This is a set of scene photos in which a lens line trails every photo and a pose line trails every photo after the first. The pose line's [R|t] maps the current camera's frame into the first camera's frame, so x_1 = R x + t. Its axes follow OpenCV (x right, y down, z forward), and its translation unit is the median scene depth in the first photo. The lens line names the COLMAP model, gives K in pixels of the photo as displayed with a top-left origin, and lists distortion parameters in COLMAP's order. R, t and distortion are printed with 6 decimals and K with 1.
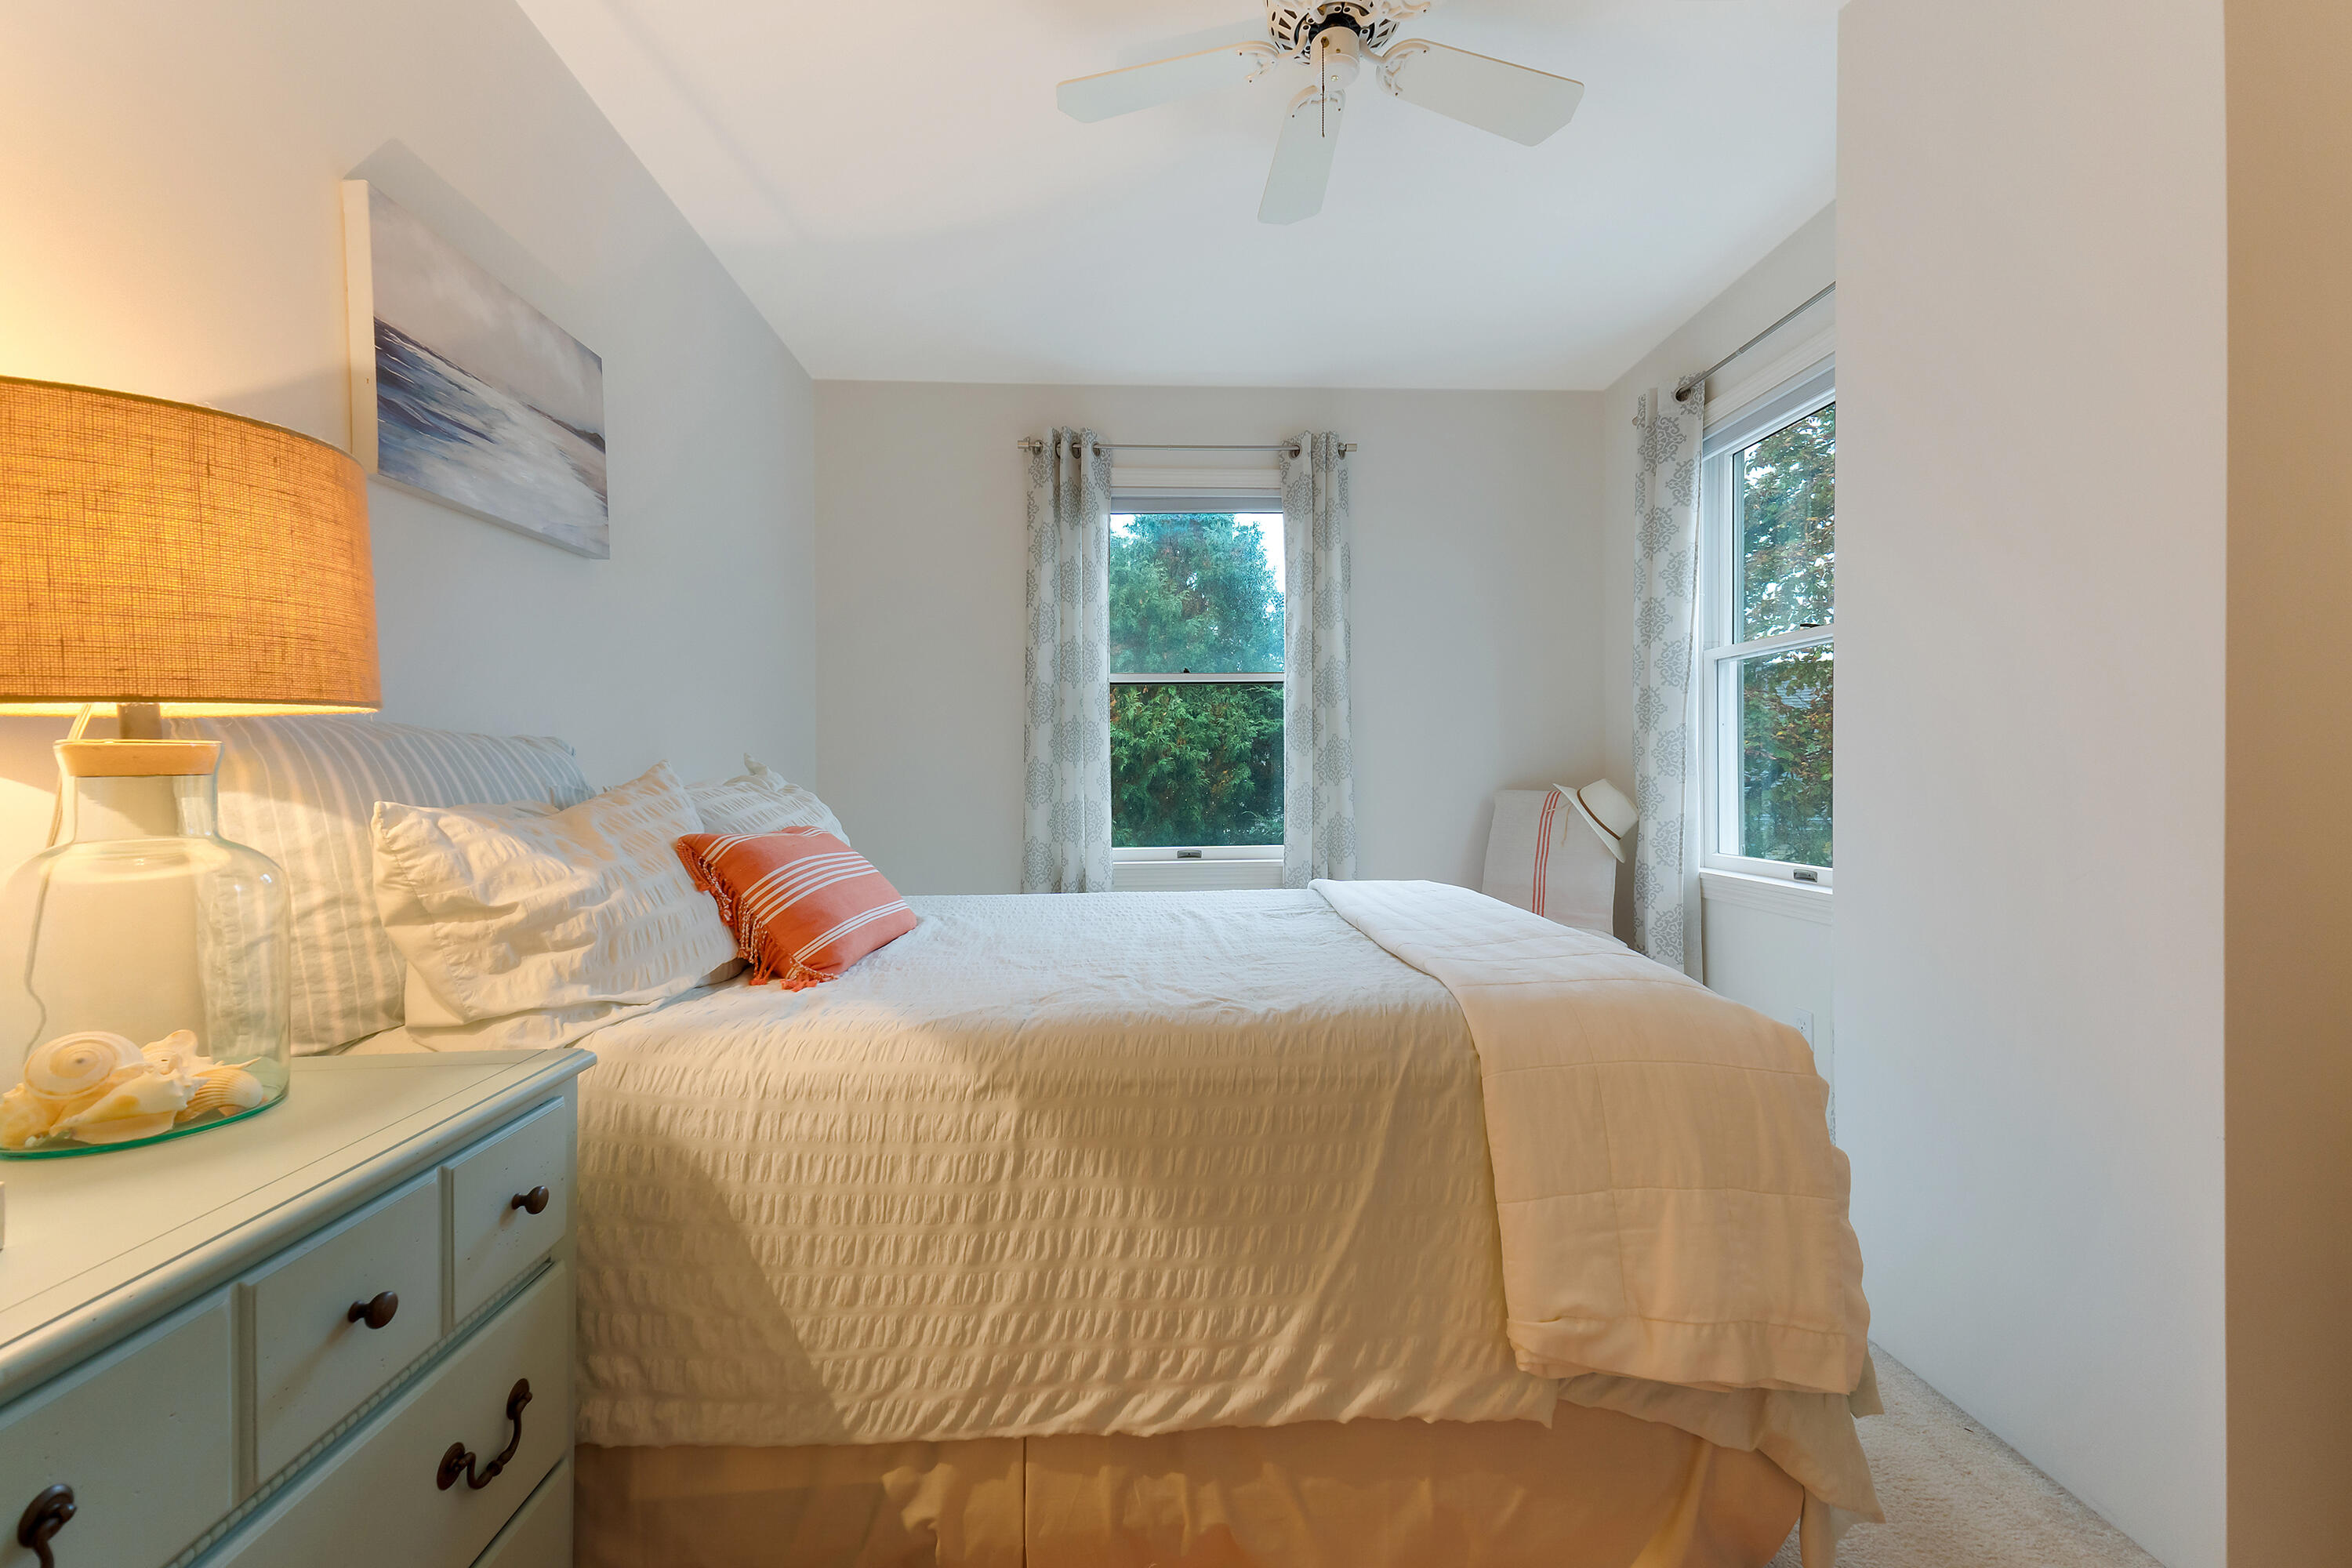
lens RADIAL K [[1010.4, 0, 1178.9], [0, 1010.4, 777.5], [0, 0, 1]] dist [0.000175, 0.000007]
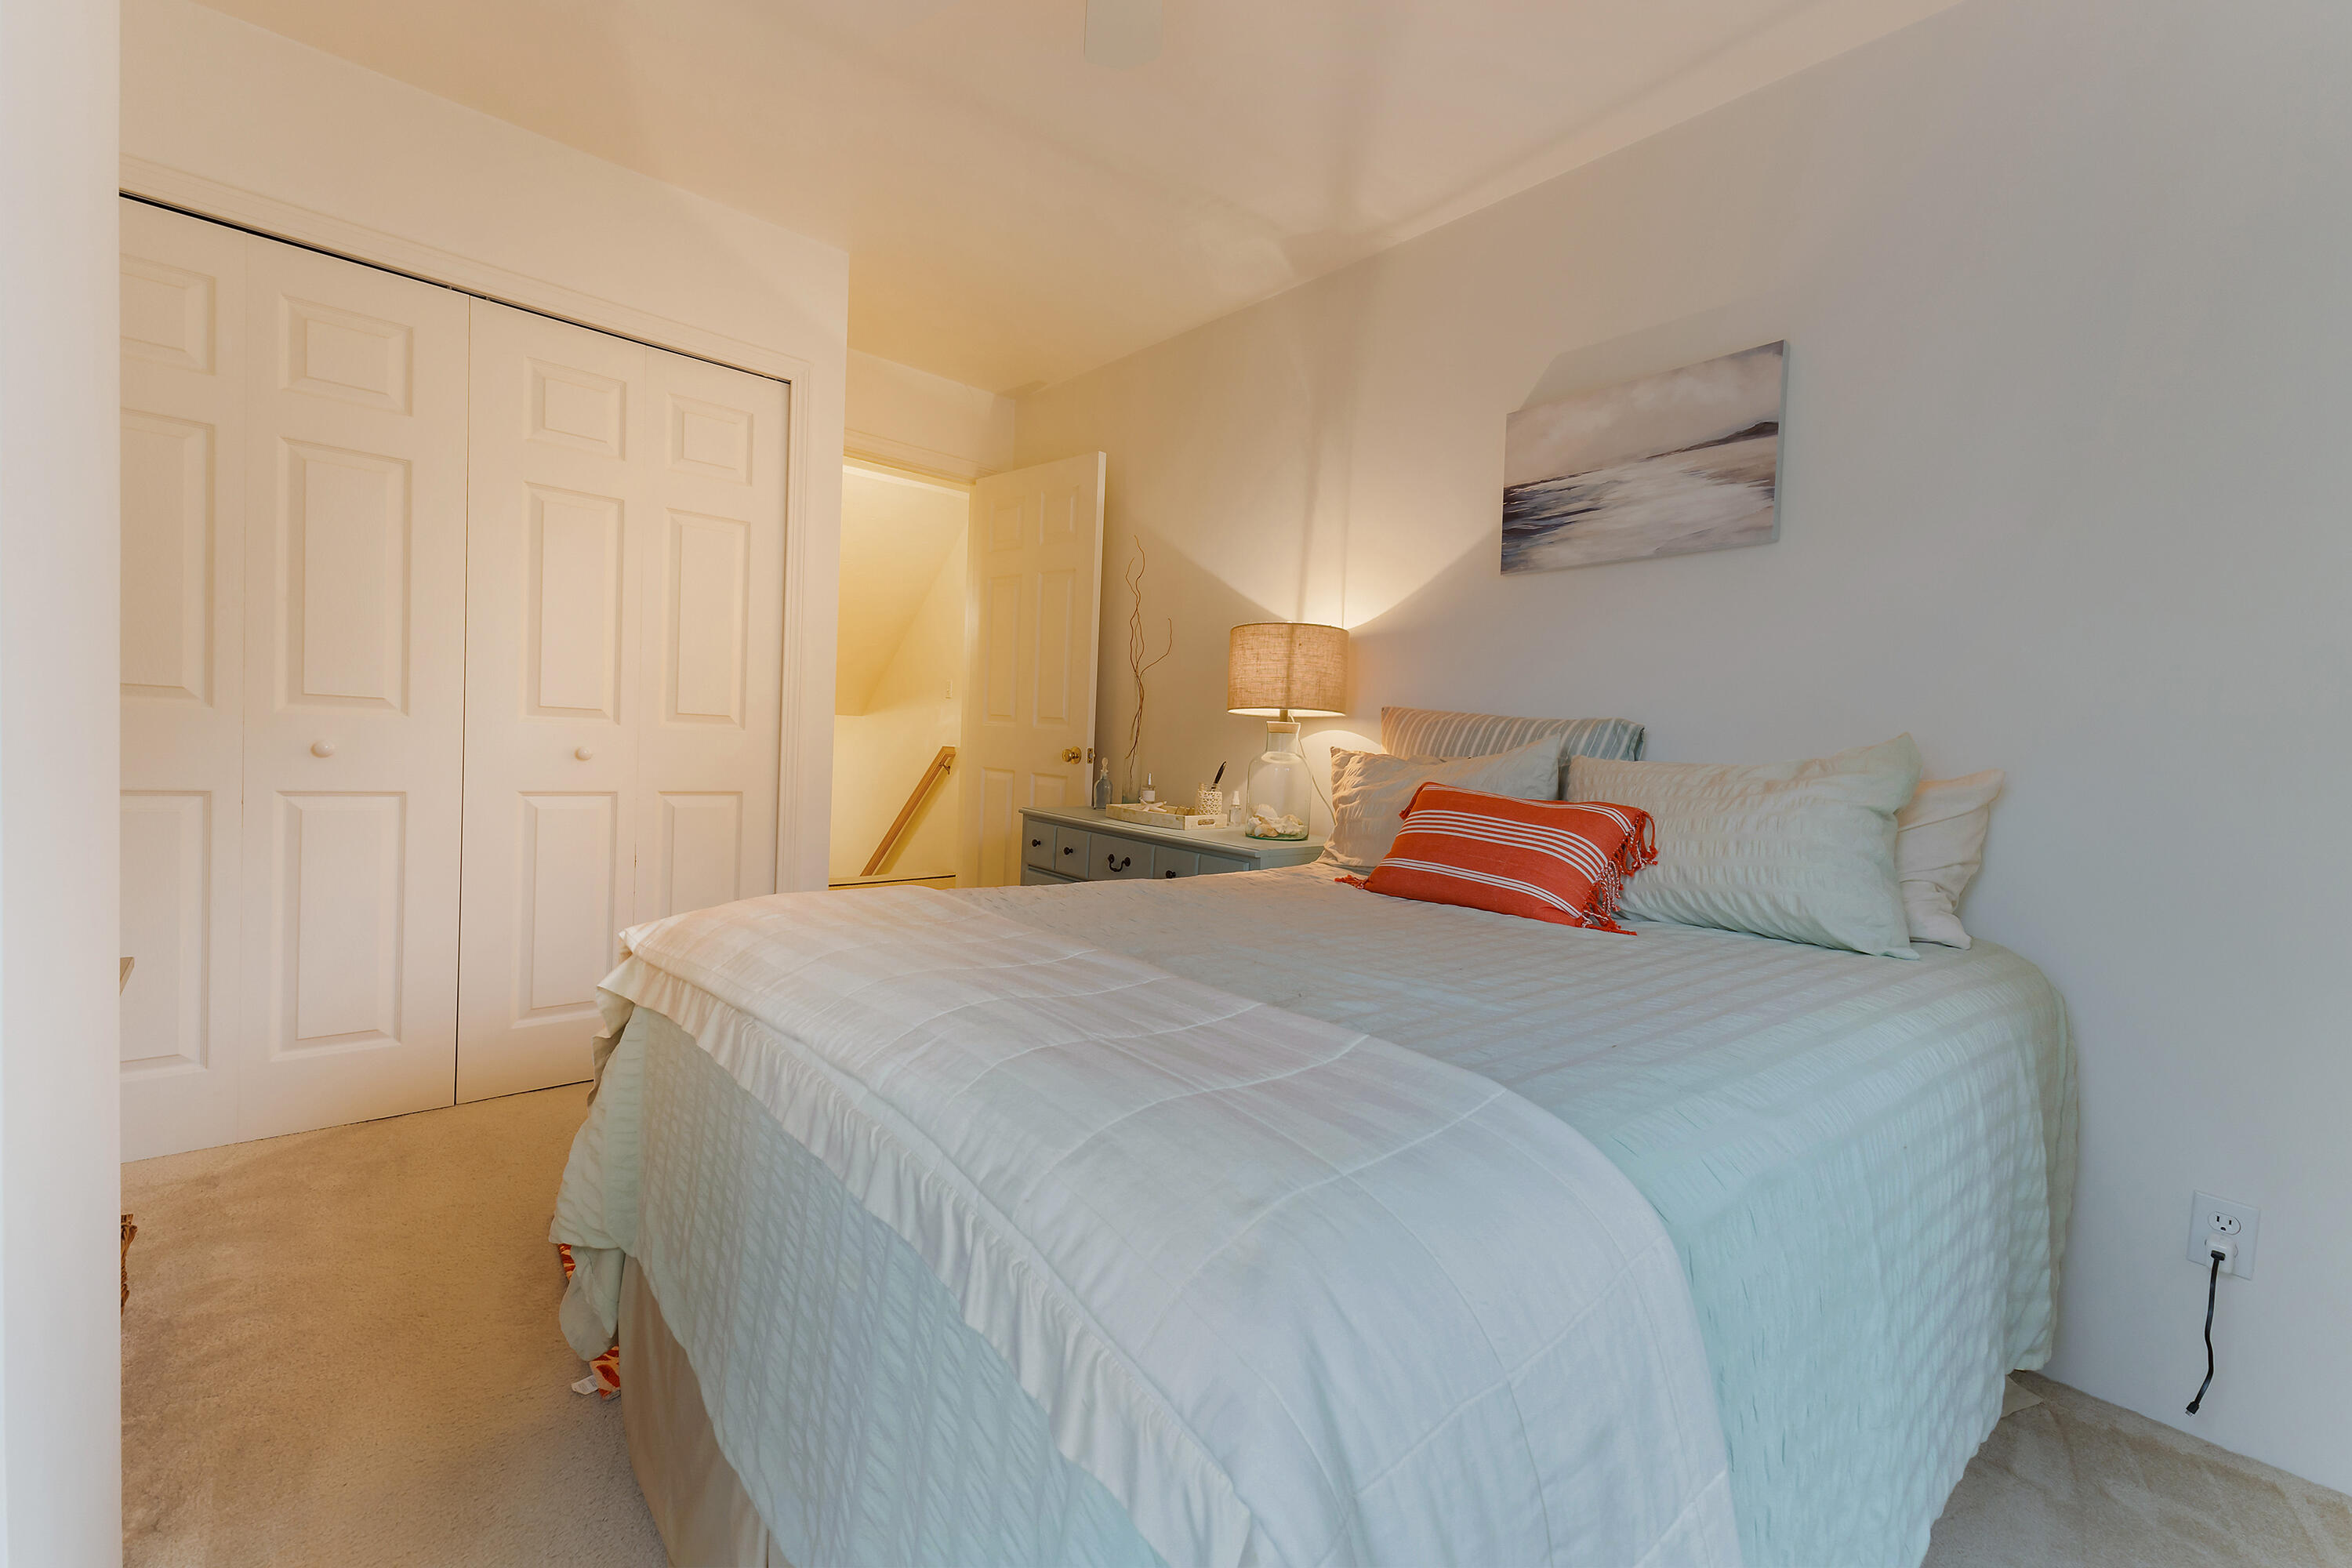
lens RADIAL K [[931.6, 0, 1174.8], [0, 931.6, 774.1], [0, 0, 1]] dist [-0.000765, -0.000024]
pose [[-0.804185, -0.010881, -0.594280, 0.597011], [-0.050709, 0.997443, 0.050358, -0.000181], [0.592212, 0.070633, -0.802680, 1.832421]]
